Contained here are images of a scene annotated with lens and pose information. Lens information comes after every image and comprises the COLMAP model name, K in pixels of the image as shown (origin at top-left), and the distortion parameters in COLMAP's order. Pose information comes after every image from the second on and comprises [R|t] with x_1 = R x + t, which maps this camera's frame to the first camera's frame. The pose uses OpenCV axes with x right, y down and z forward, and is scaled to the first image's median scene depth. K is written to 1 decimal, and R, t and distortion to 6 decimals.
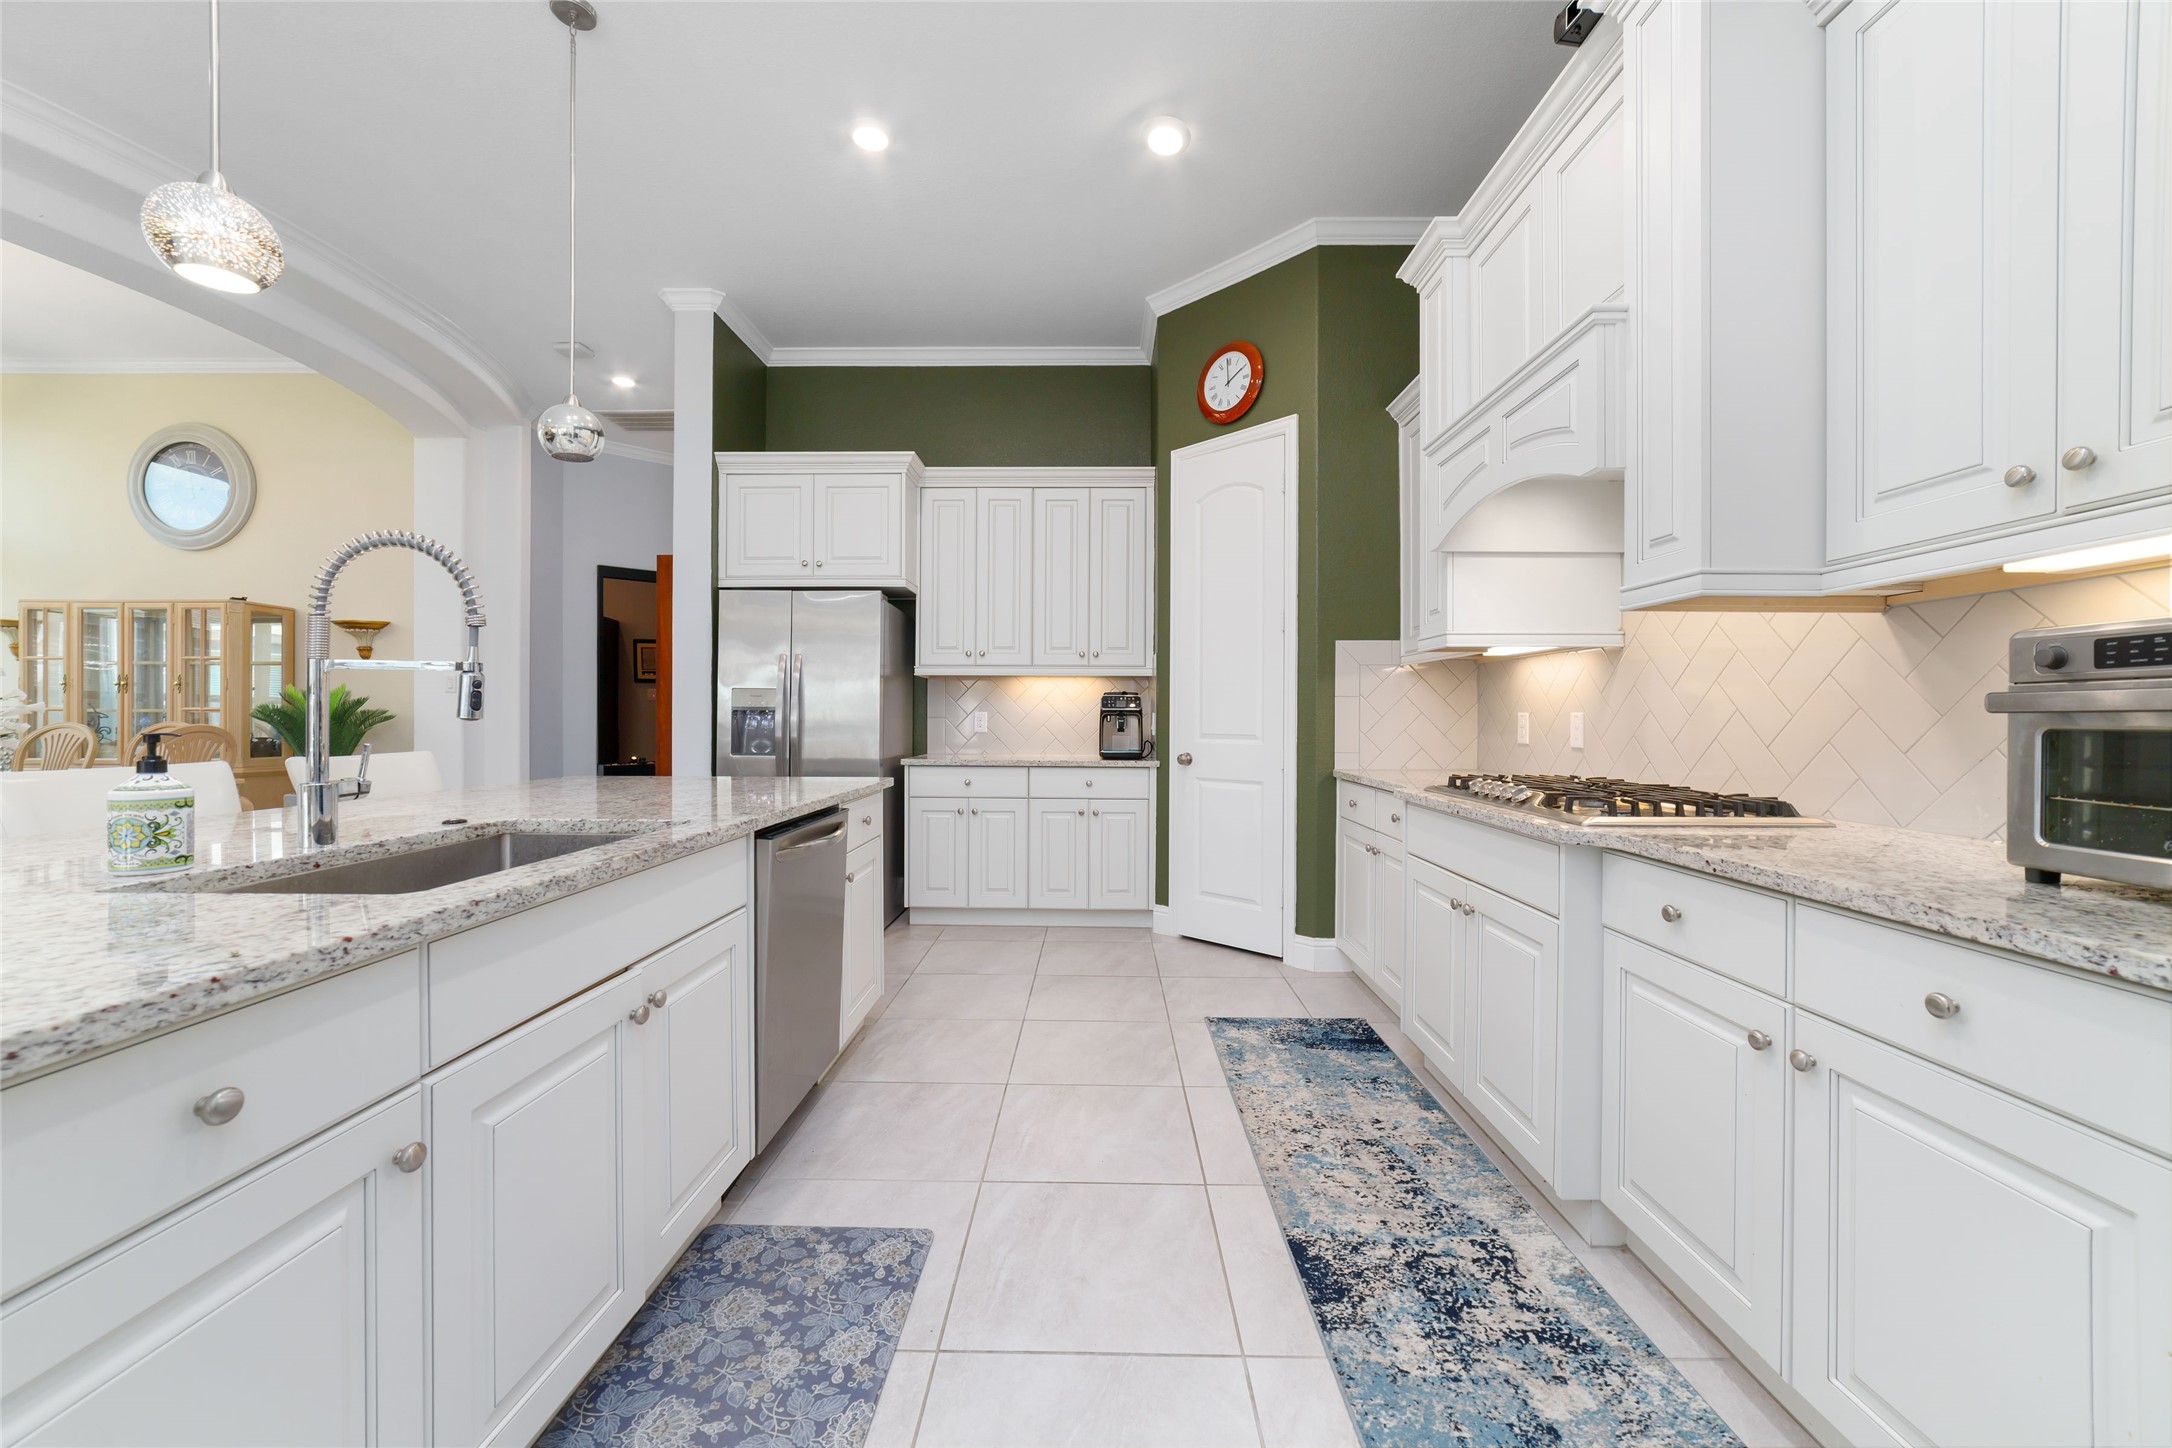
lens RADIAL K [[833.3, 0, 1091.6], [0, 833.3, 719.9], [0, 0, 1]] dist [-0.023013, 0.008187]
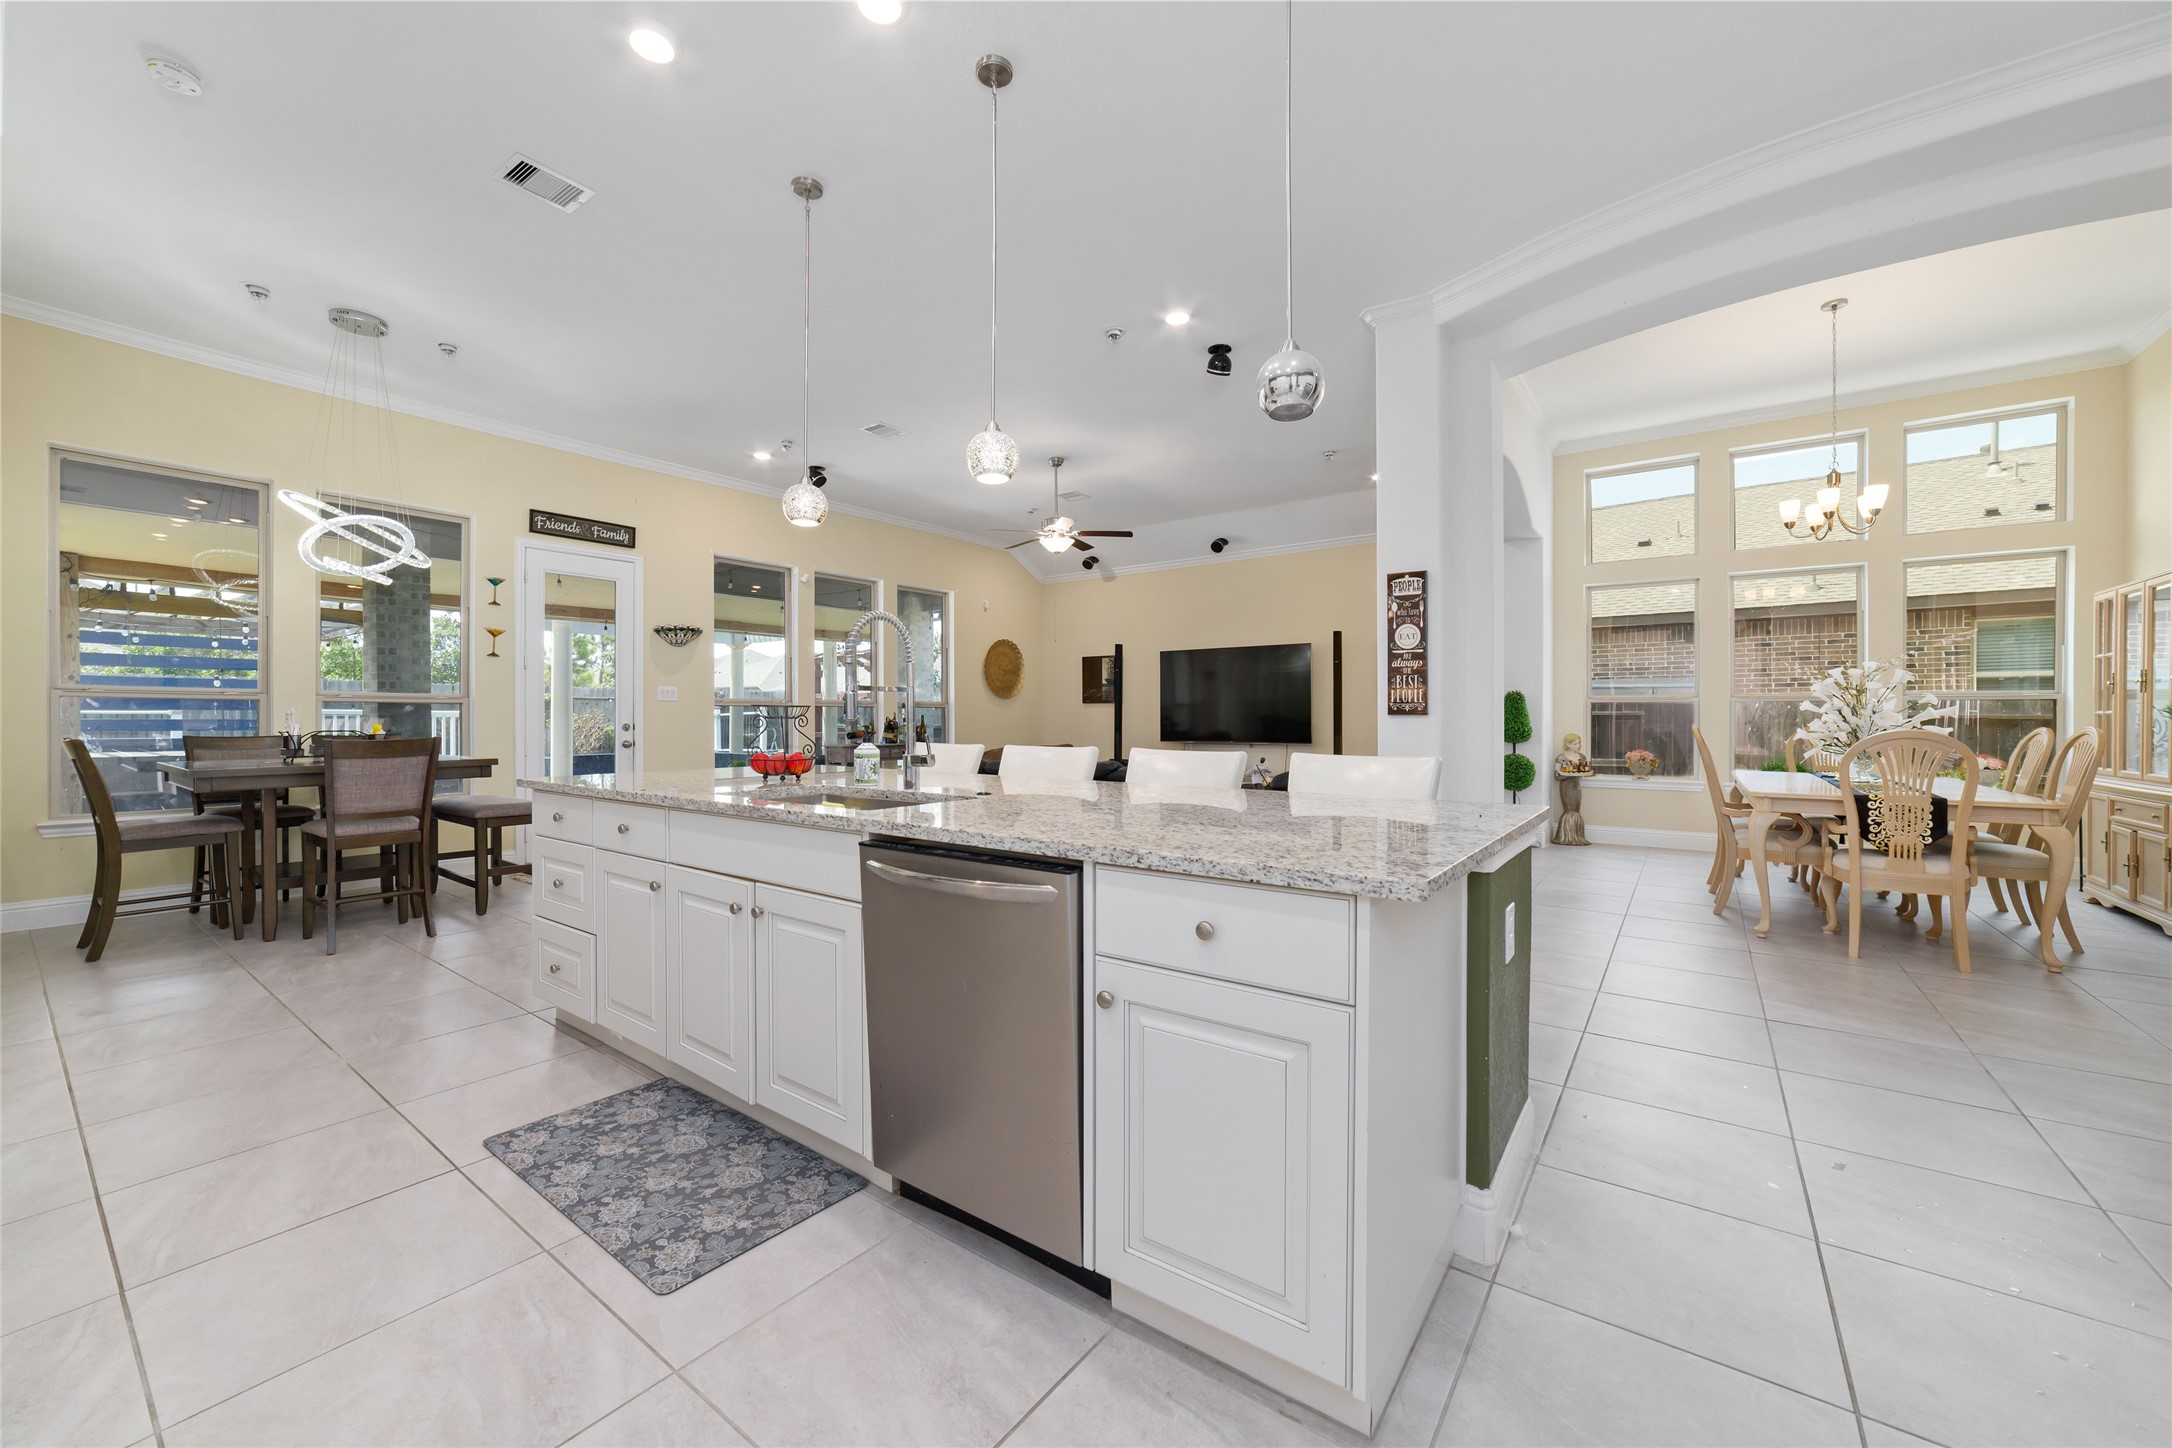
lens RADIAL K [[832.0, 0, 1087.1], [0, 832.0, 716.0], [0, 0, 1]] dist [-0.000871, -0.000004]
pose [[-0.585372, -0.004144, -0.810754, 0.250900], [-0.005905, 0.999982, -0.000848, -0.010282], [0.810744, 0.004291, -0.585386, 1.751900]]
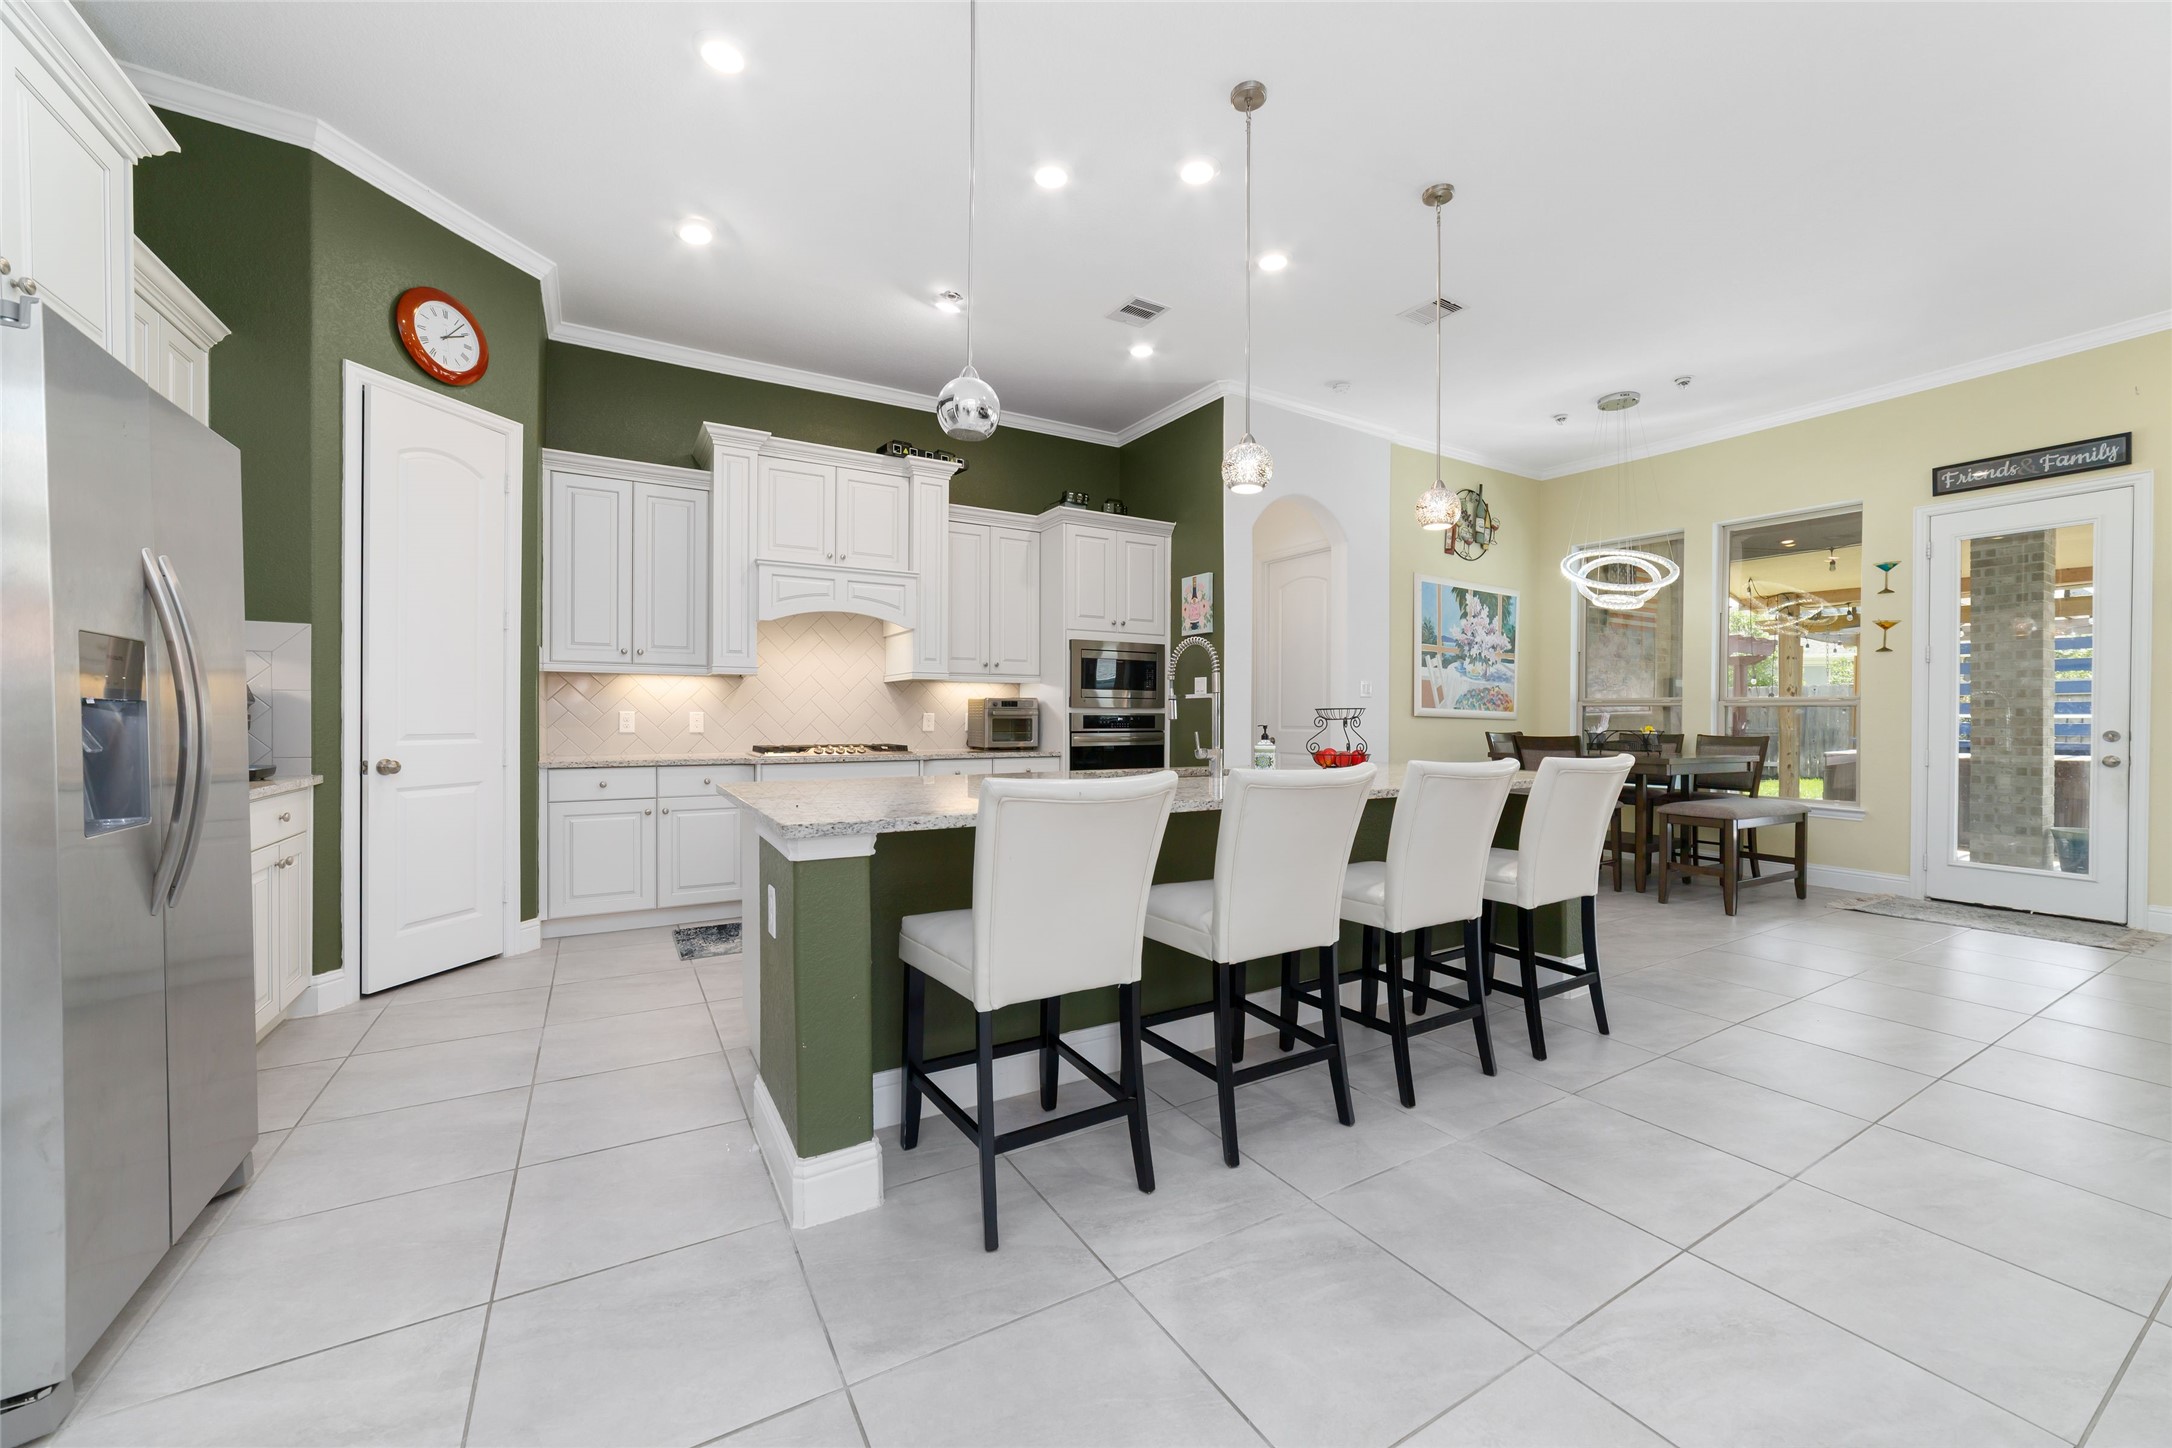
lens RADIAL K [[833.3, 0, 1091.6], [0, 833.3, 719.9], [0, 0, 1]] dist [-0.023013, 0.008187]
pose [[-0.518808, -0.008749, 0.854846, -1.951056], [-0.002445, 0.999959, 0.008751, -0.014348], [-0.854887, 0.002450, -0.518808, 1.779702]]
